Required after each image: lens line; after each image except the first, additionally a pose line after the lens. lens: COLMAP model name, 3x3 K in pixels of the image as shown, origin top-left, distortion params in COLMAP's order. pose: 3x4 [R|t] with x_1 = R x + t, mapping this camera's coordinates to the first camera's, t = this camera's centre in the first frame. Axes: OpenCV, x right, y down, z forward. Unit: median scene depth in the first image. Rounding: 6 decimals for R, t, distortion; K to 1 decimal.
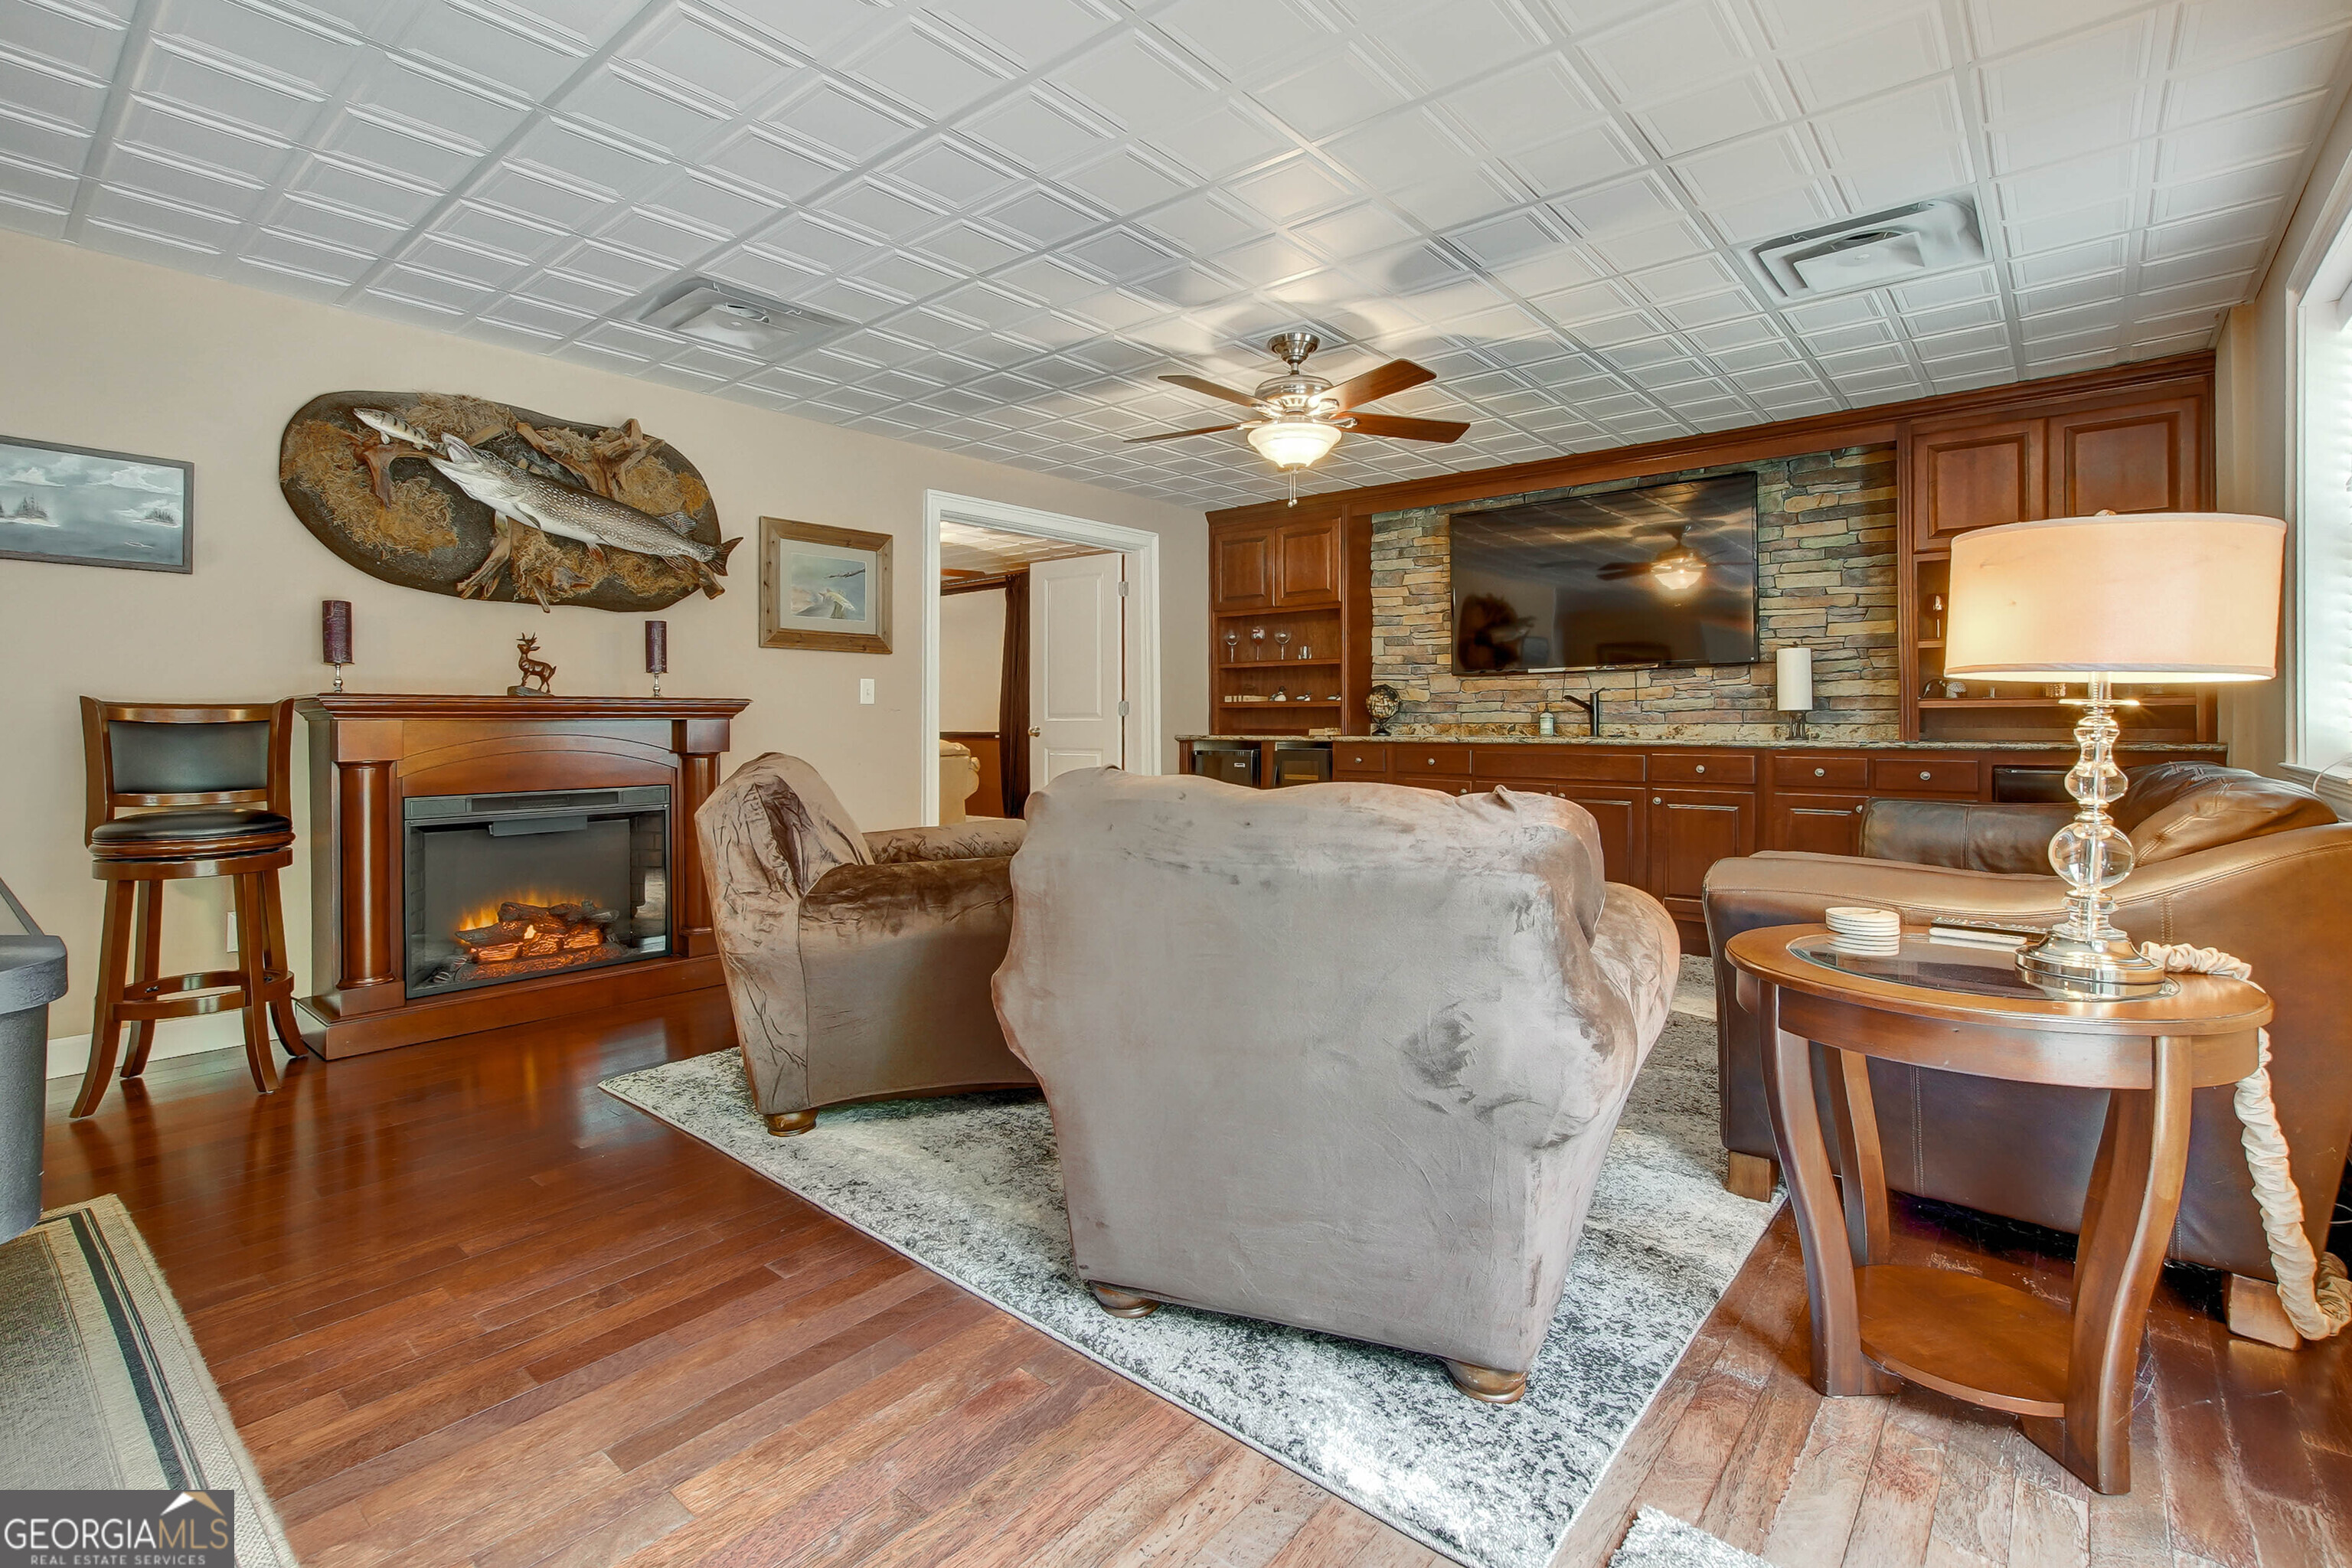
lens RADIAL K [[1083.4, 0, 1184.6], [0, 1083.4, 735.2], [0, 0, 1]] dist [-0.009366, 0.000439]
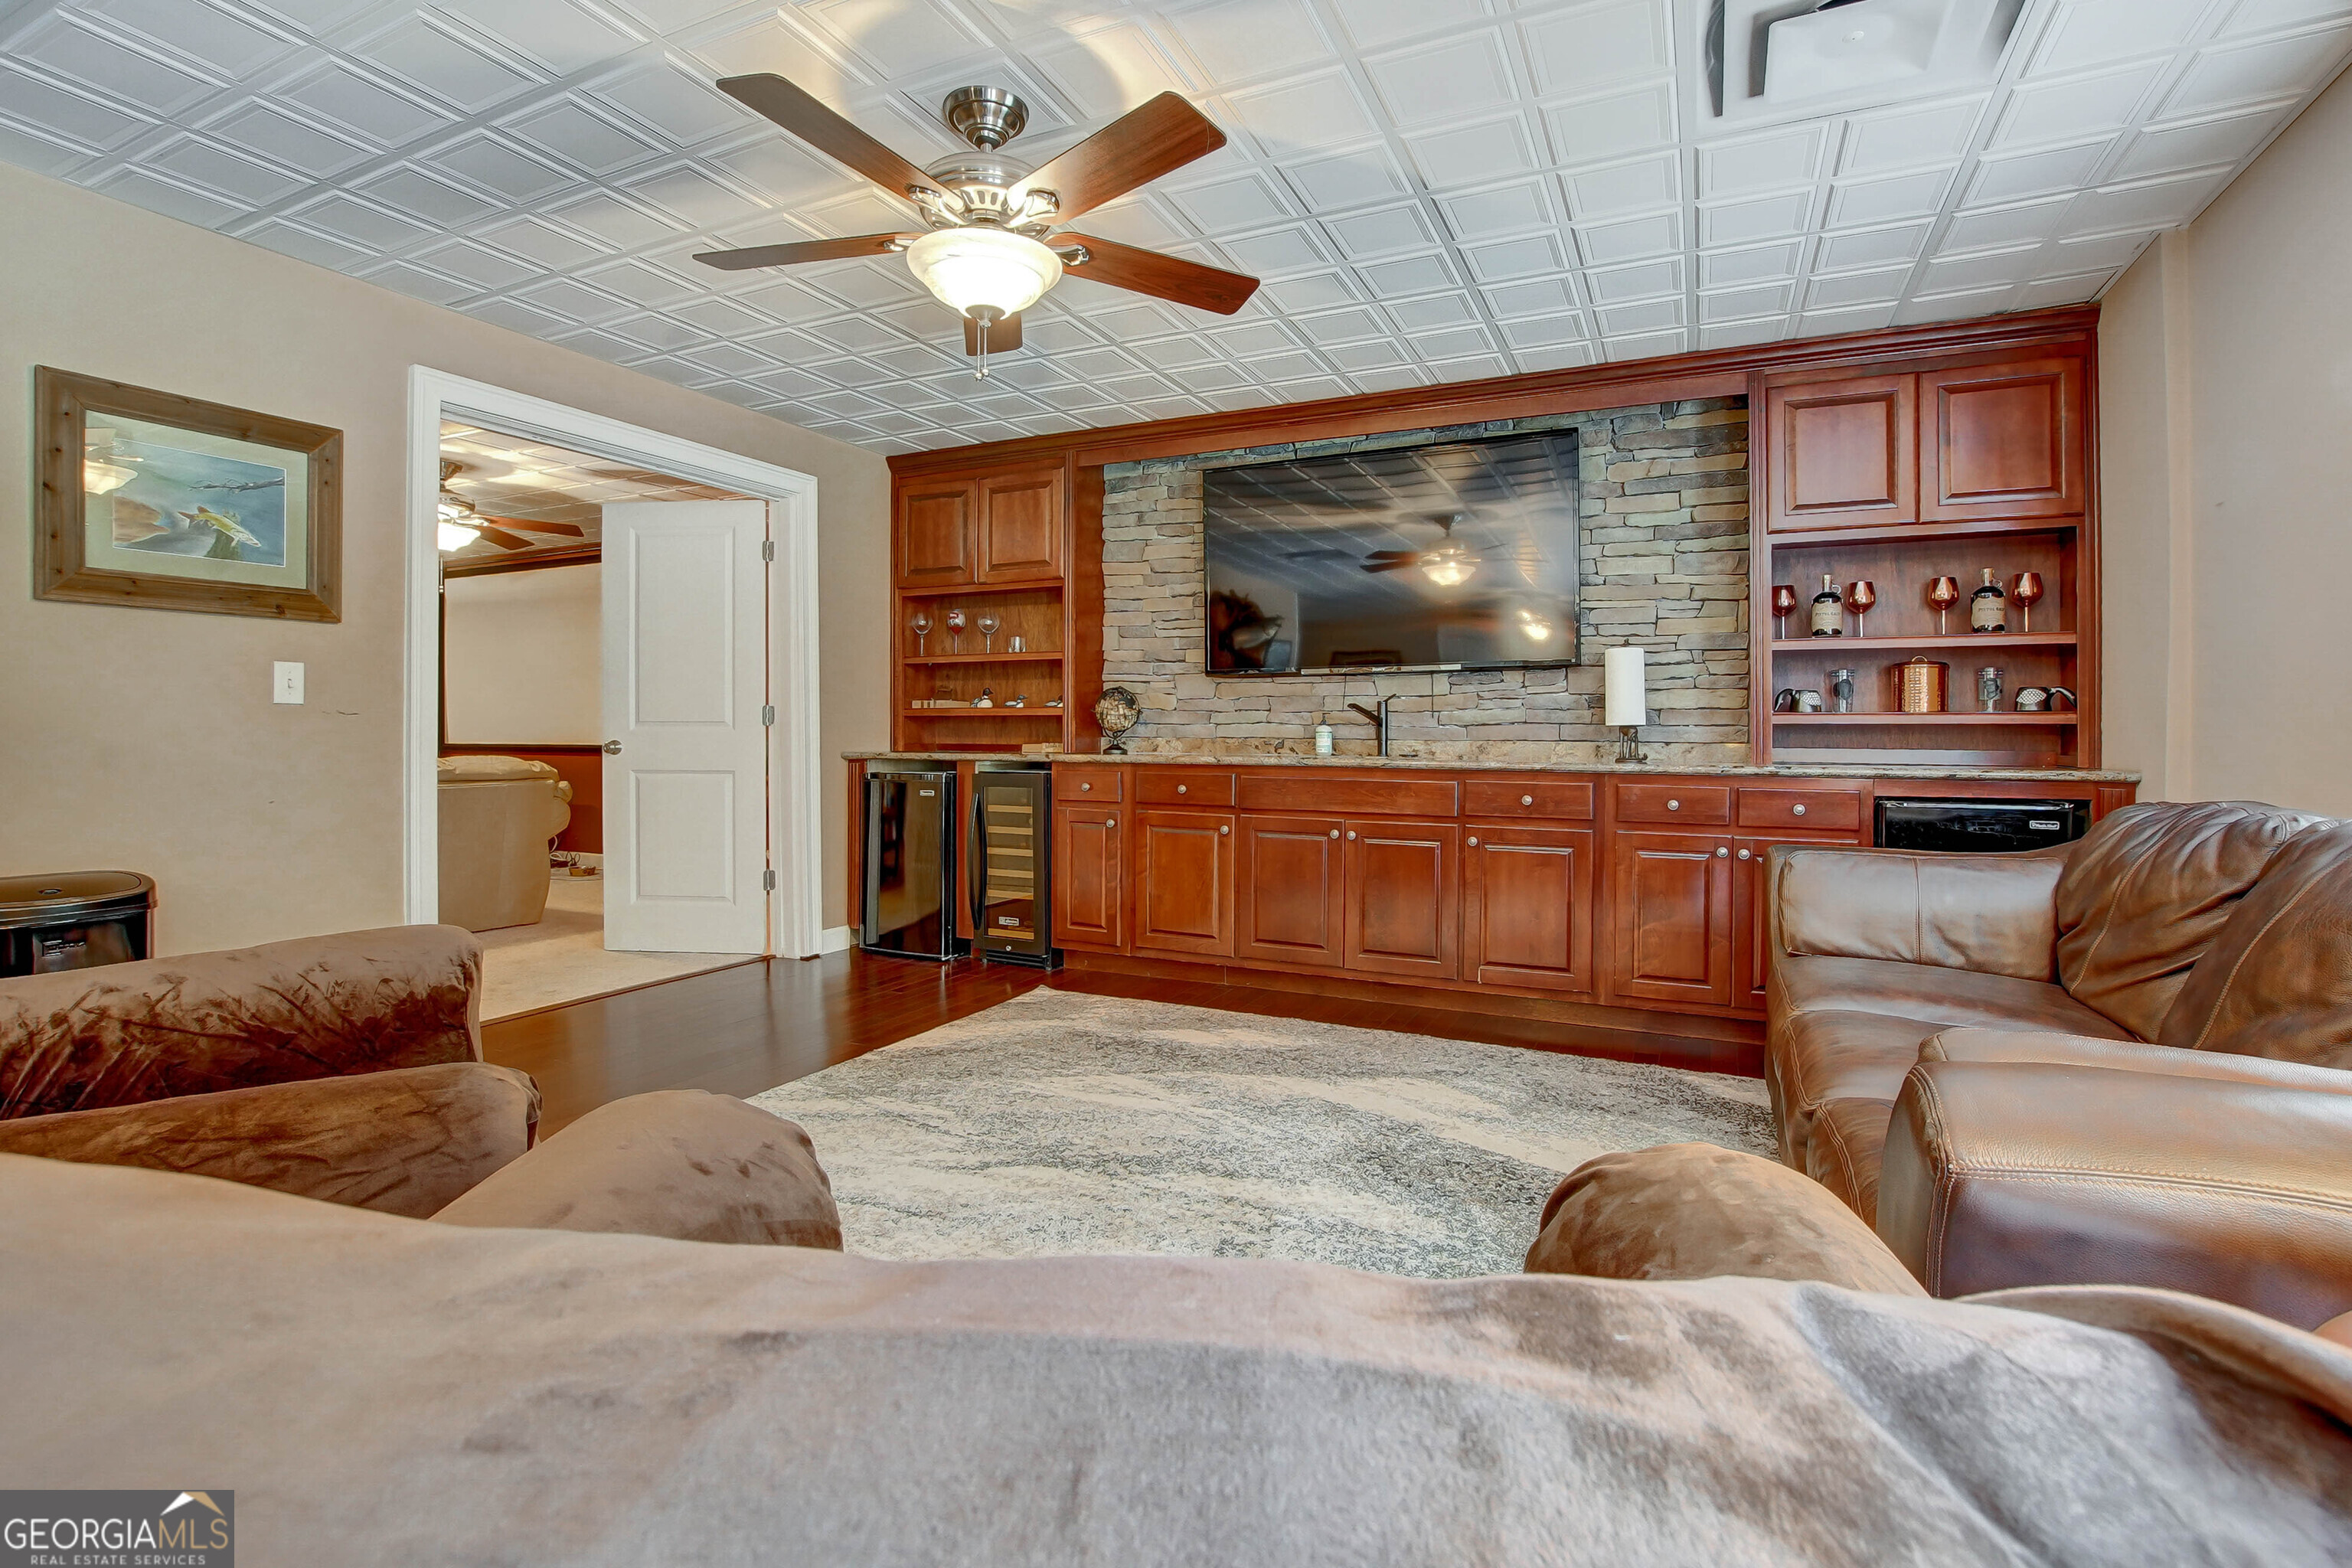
lens RADIAL K [[1083.4, 0, 1177.6], [0, 1083.4, 751.8], [0, 0, 1]] dist [-0.009366, 0.000439]
pose [[0.969856, 0.002391, 0.243666, 0.041569], [-0.003716, 0.999981, 0.004978, -0.005622], [-0.243650, -0.005733, 0.969846, 0.272785]]
